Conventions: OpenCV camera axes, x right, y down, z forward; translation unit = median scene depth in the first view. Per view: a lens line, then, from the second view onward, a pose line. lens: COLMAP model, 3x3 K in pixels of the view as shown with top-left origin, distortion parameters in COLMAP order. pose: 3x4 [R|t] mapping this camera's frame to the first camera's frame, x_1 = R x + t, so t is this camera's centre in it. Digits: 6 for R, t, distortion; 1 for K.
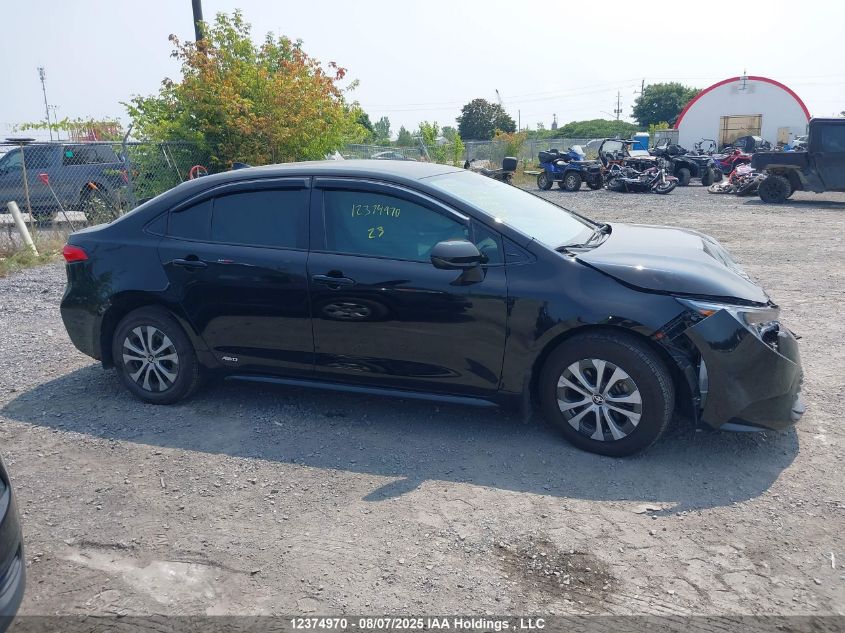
lens RADIAL K [[710.9, 0, 439.5], [0, 710.9, 313.6], [0, 0, 1]] dist [0.027969, -0.053729]
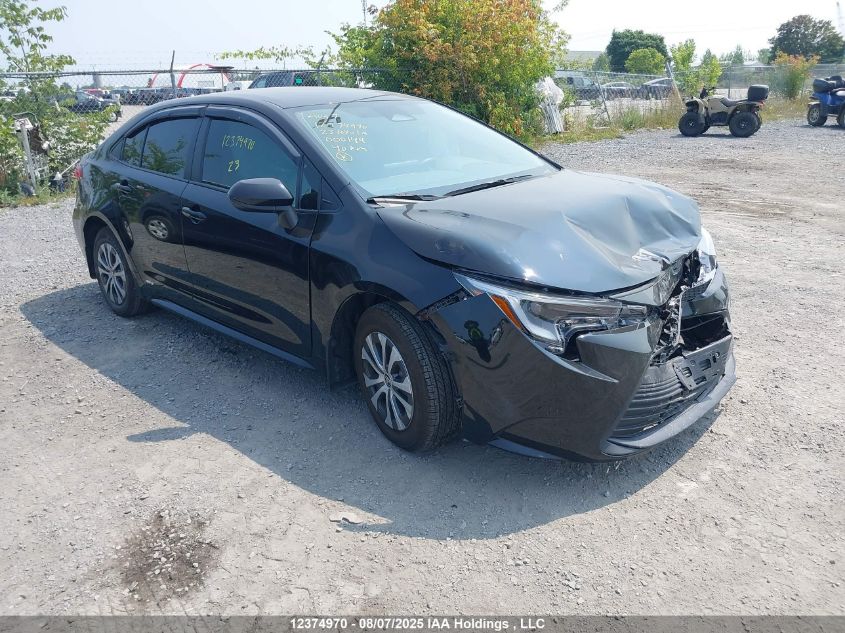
lens RADIAL K [[710.9, 0, 439.5], [0, 710.9, 313.6], [0, 0, 1]] dist [0.027969, -0.053729]
pose [[0.902367, 0.135228, -0.409203, 0.315764], [-0.095979, 0.988708, 0.115083, -0.031056], [0.420145, -0.064573, 0.905157, 0.137952]]
